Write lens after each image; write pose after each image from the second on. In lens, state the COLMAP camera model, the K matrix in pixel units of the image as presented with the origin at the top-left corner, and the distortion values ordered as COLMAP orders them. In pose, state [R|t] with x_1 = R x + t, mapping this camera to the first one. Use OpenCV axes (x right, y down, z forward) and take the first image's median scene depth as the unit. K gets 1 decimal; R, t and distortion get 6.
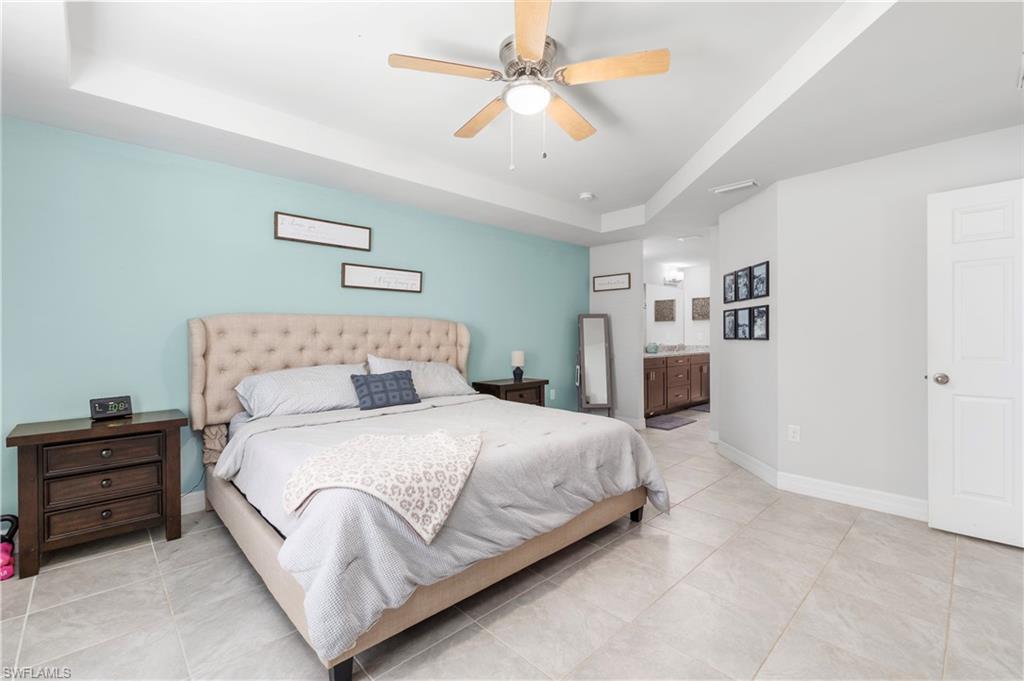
lens RADIAL K [[448.1, 0, 510.6], [0, 448.1, 335.3], [0, 0, 1]] dist [0.005487, -0.001229]
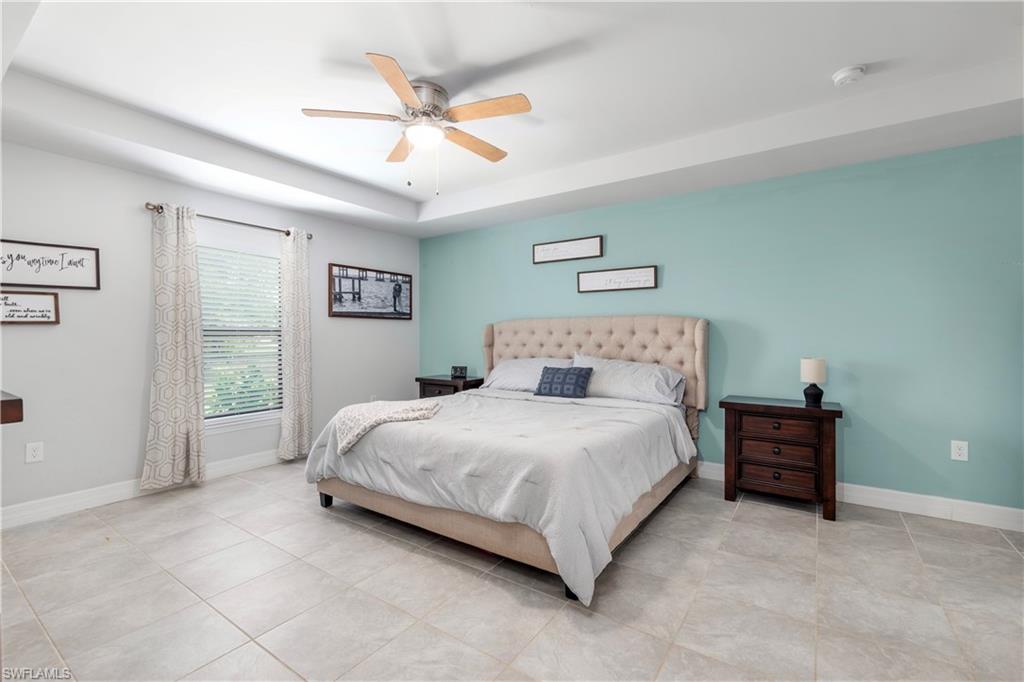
lens RADIAL K [[448.1, 0, 510.6], [0, 448.1, 341.4], [0, 0, 1]] dist [0.005487, -0.001229]
pose [[0.195068, 0.016045, -0.980658, 0.847188], [-0.000358, 0.999867, 0.016288, -0.000784], [0.980790, -0.002826, 0.195048, 0.682583]]
